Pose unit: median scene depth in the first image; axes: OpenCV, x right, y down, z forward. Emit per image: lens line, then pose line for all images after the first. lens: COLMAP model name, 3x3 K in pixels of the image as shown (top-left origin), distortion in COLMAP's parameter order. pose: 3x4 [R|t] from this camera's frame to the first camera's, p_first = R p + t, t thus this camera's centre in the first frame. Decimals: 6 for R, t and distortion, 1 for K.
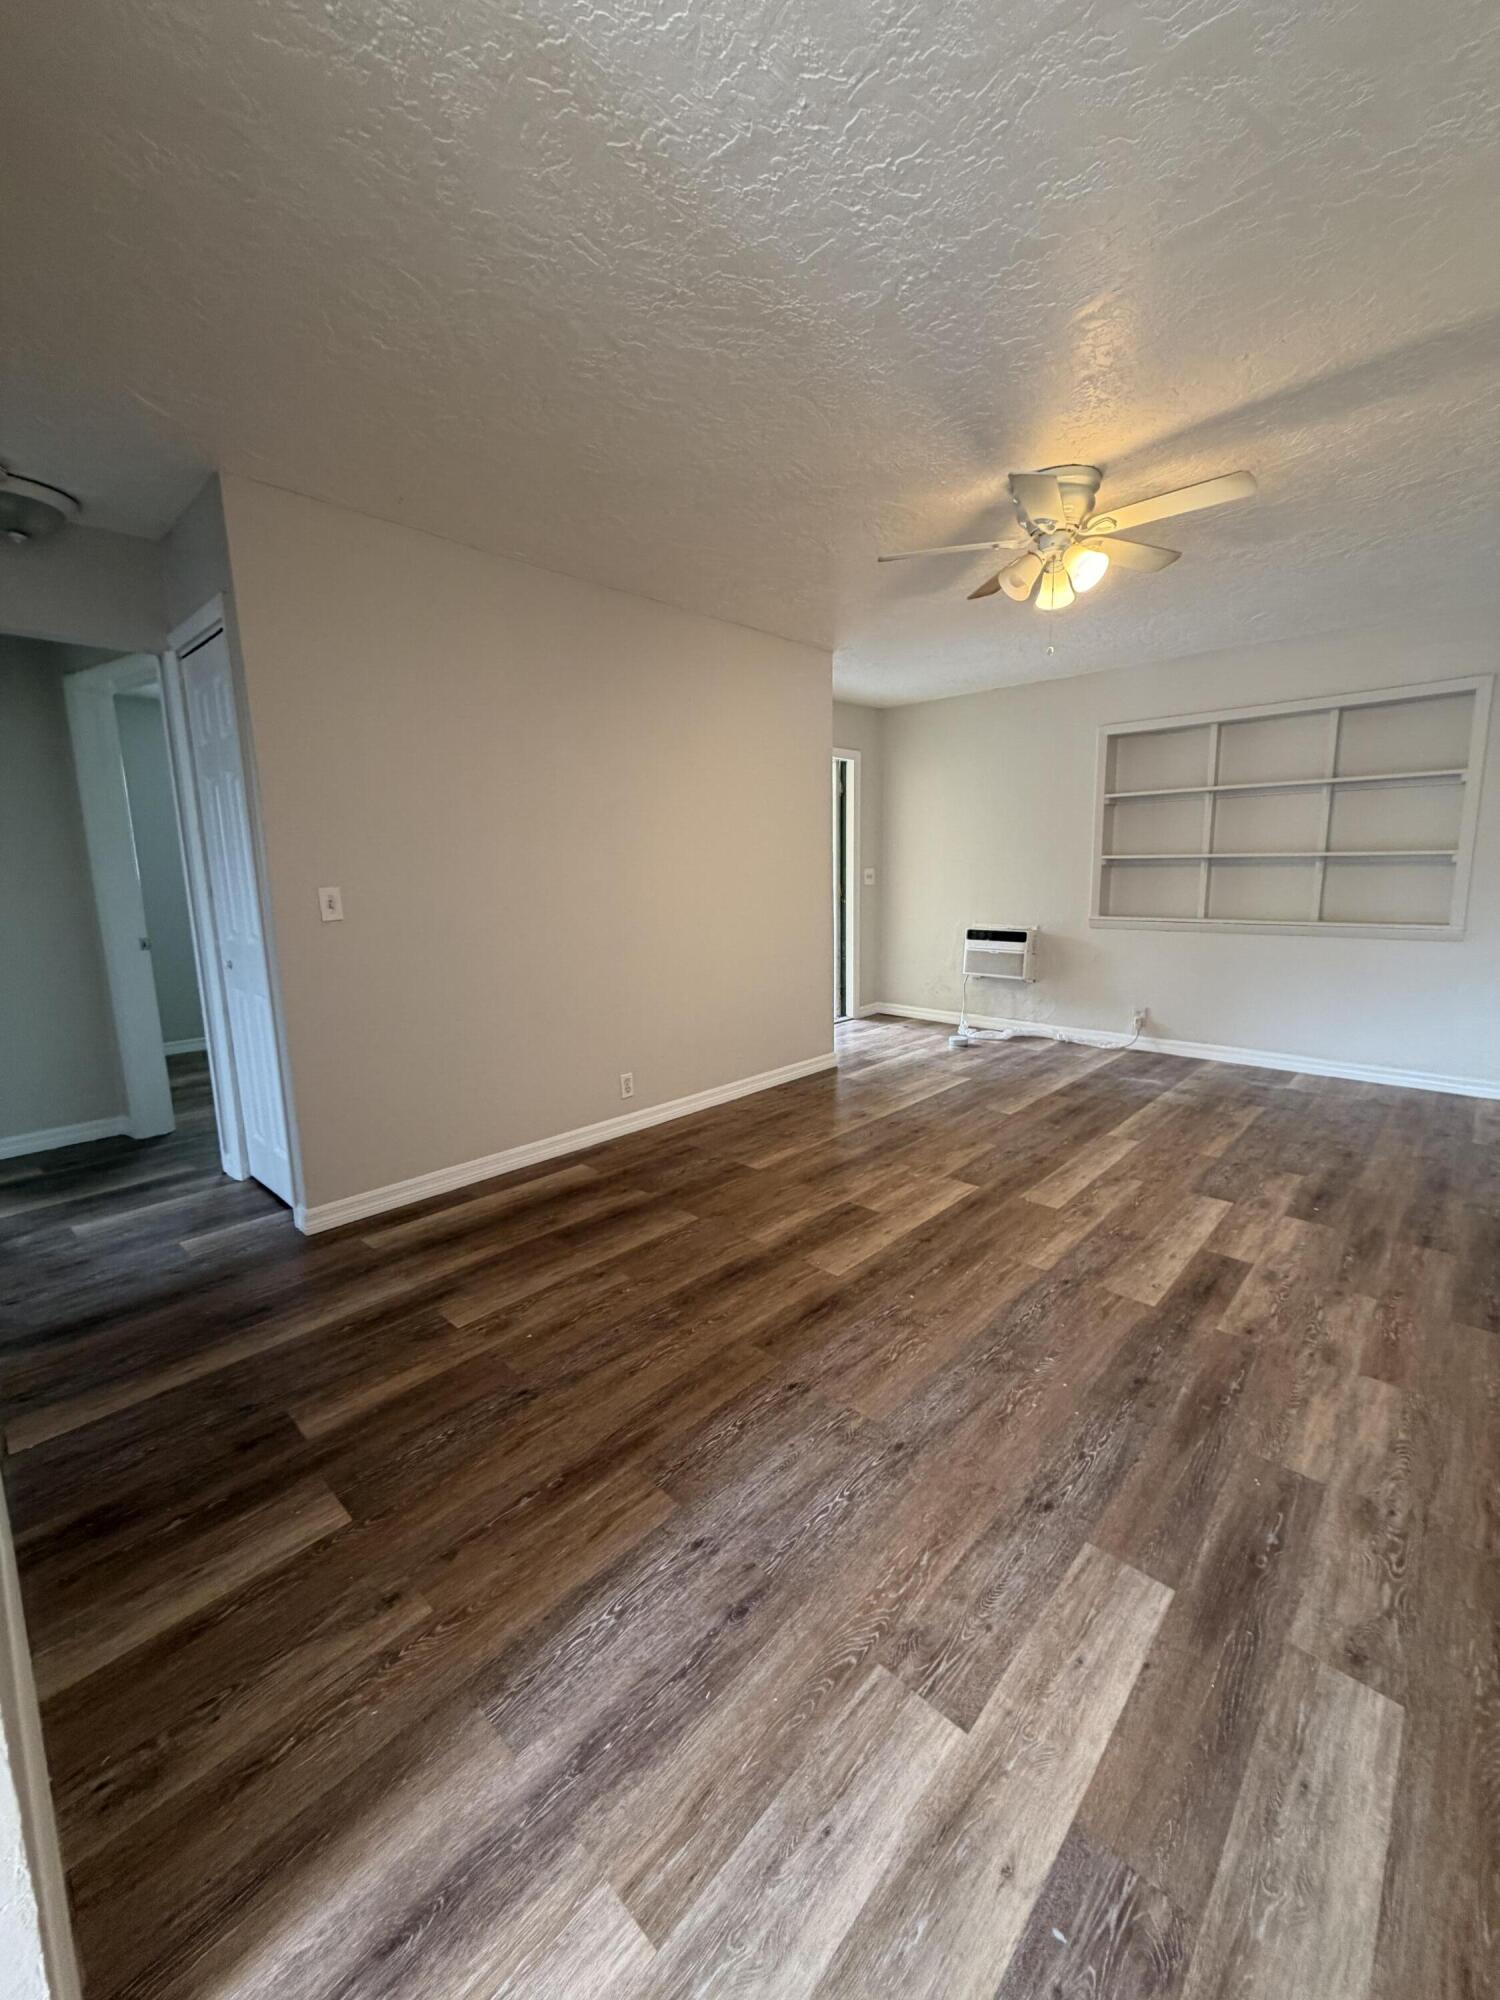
lens RADIAL K [[796.0, 0, 747.0], [0, 796.0, 995.5], [0, 0, 1]] dist [-0.000488, 0.000252]
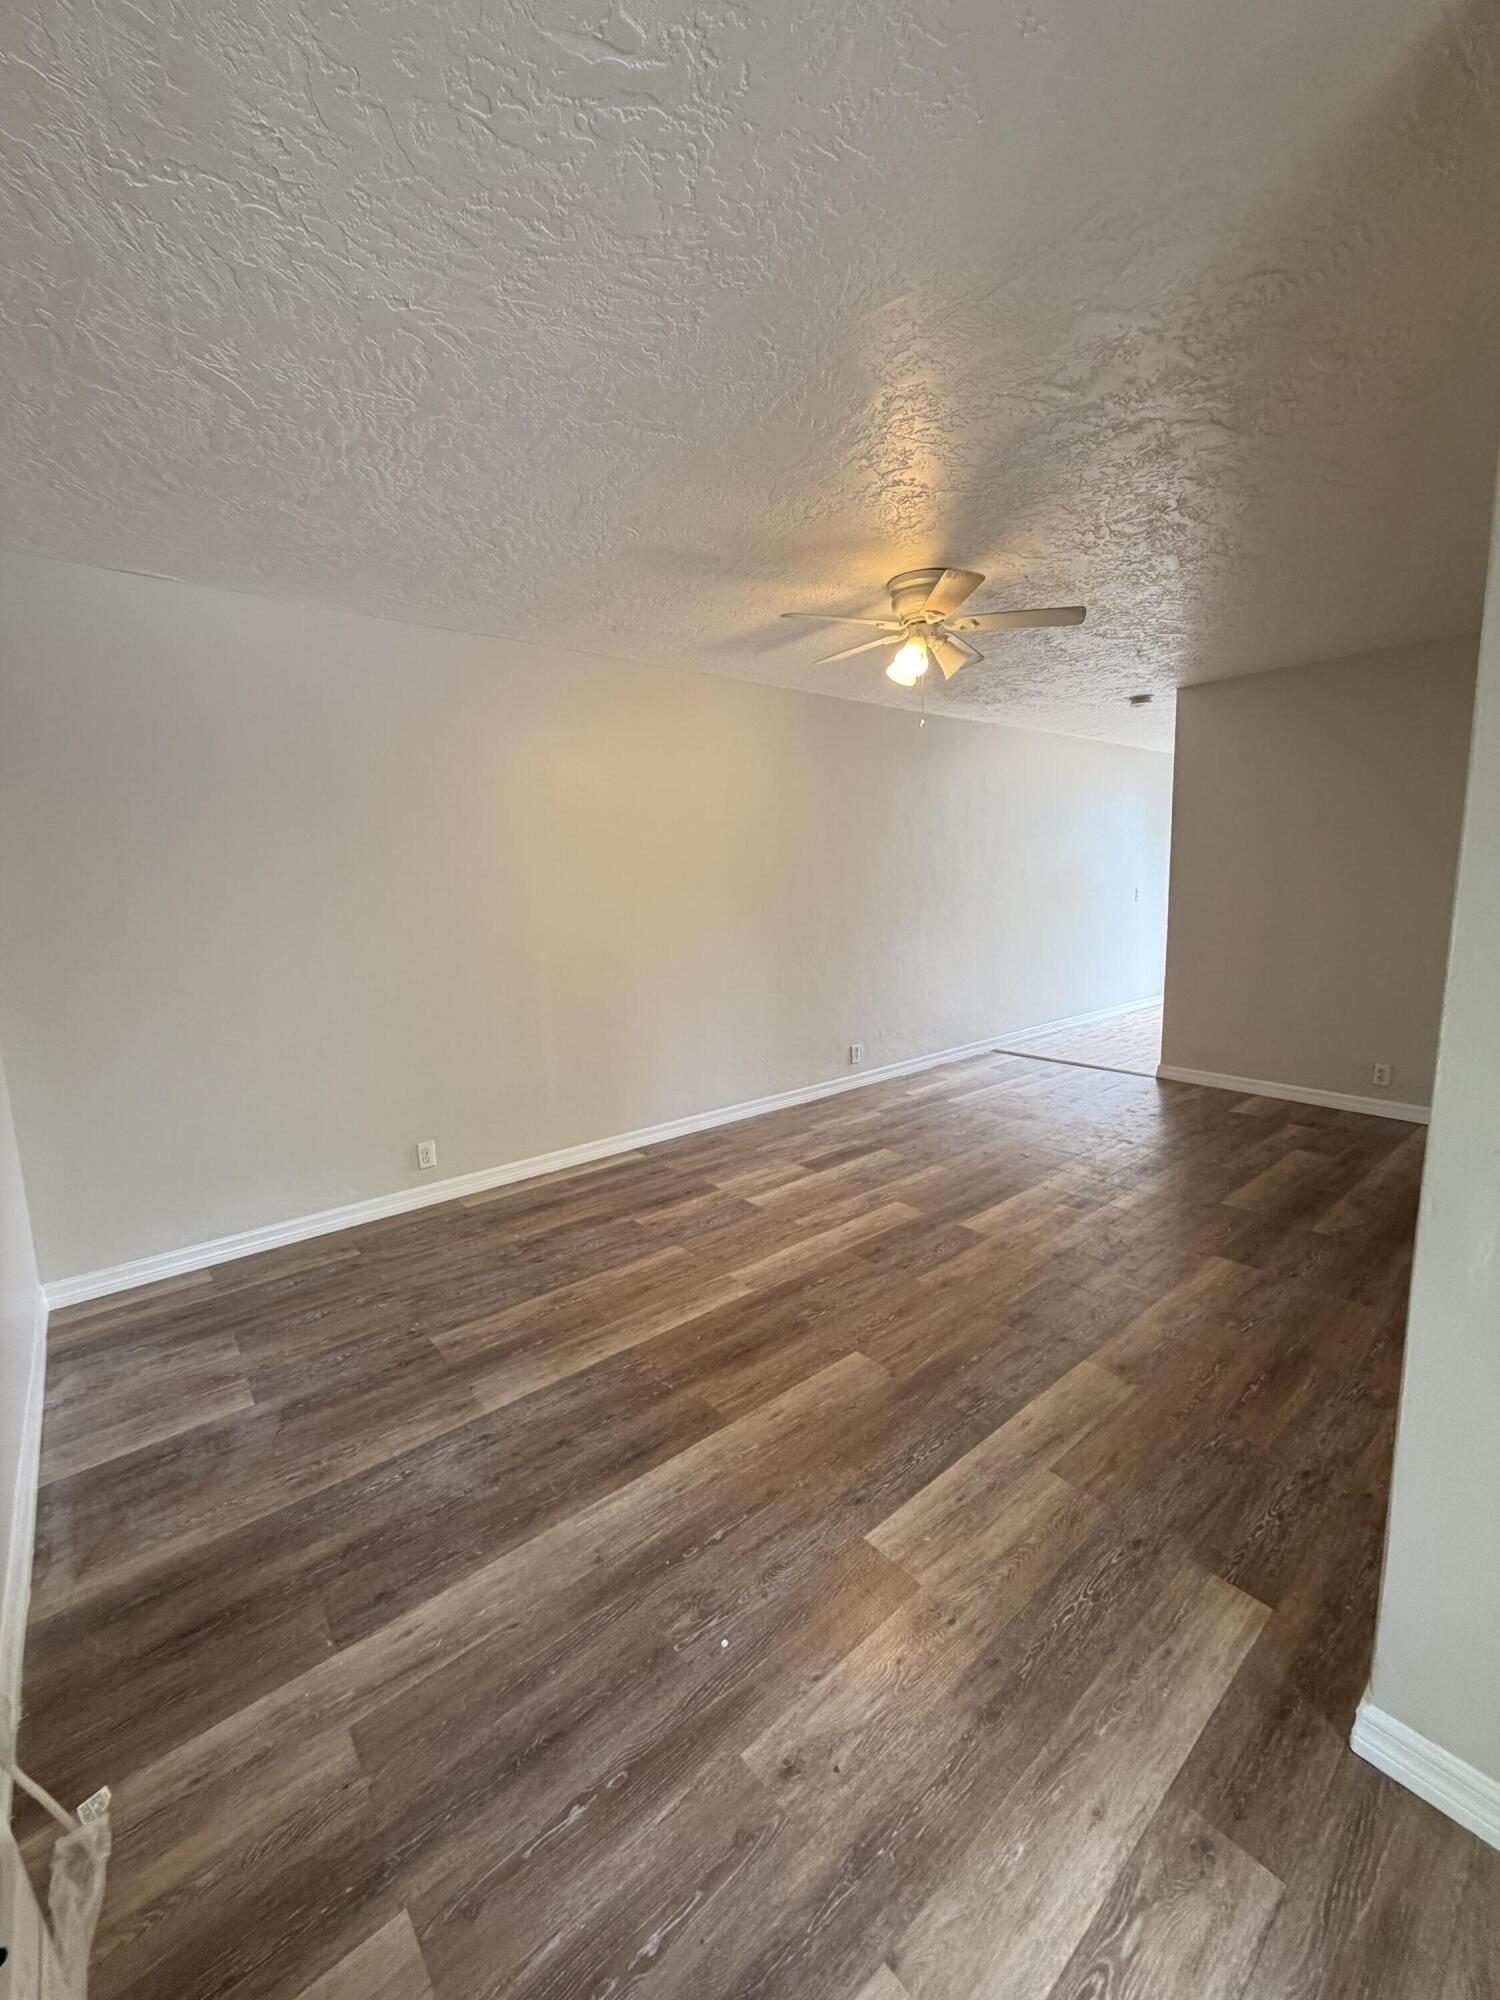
lens RADIAL K [[796.0, 0, 747.0], [0, 796.0, 995.5], [0, 0, 1]] dist [-0.000488, 0.000252]
pose [[-0.991305, 0.027906, 0.128590, 0.327646], [0.066230, 0.950253, 0.304356, -0.280447], [-0.113699, 0.310226, -0.943839, 1.477211]]
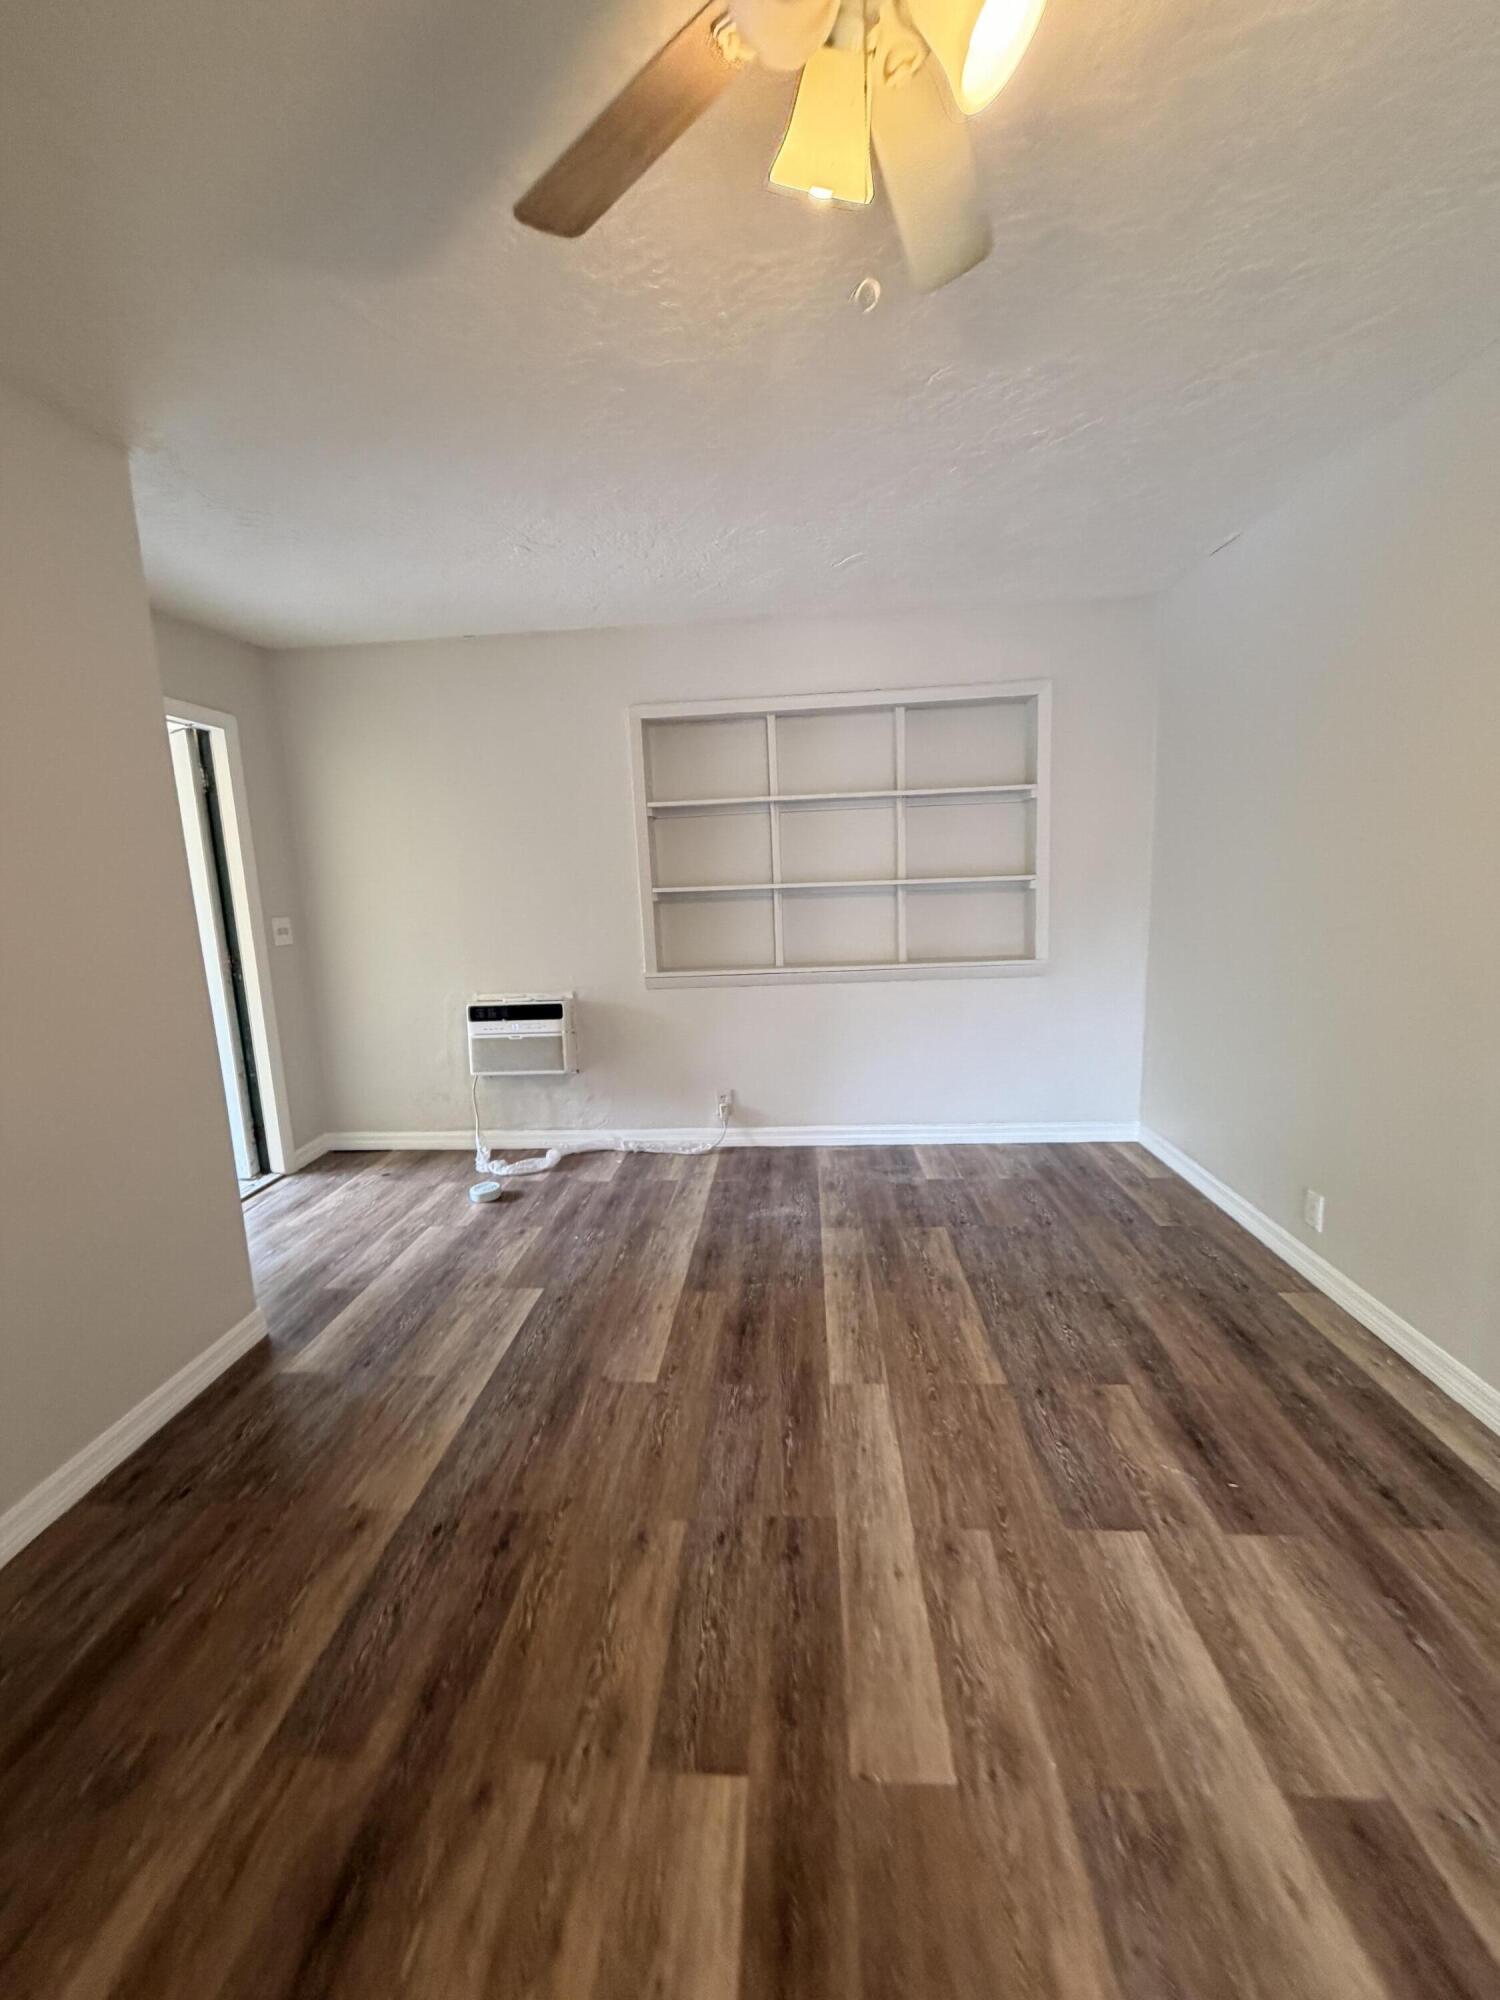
lens RADIAL K [[796.0, 0, 747.0], [0, 796.0, 995.5], [0, 0, 1]] dist [-0.000488, 0.000252]
pose [[0.772610, -0.111502, 0.625013, 0.073083], [0.128768, 0.991517, 0.017710, -0.109674], [-0.621686, 0.066799, 0.780413, 0.526929]]
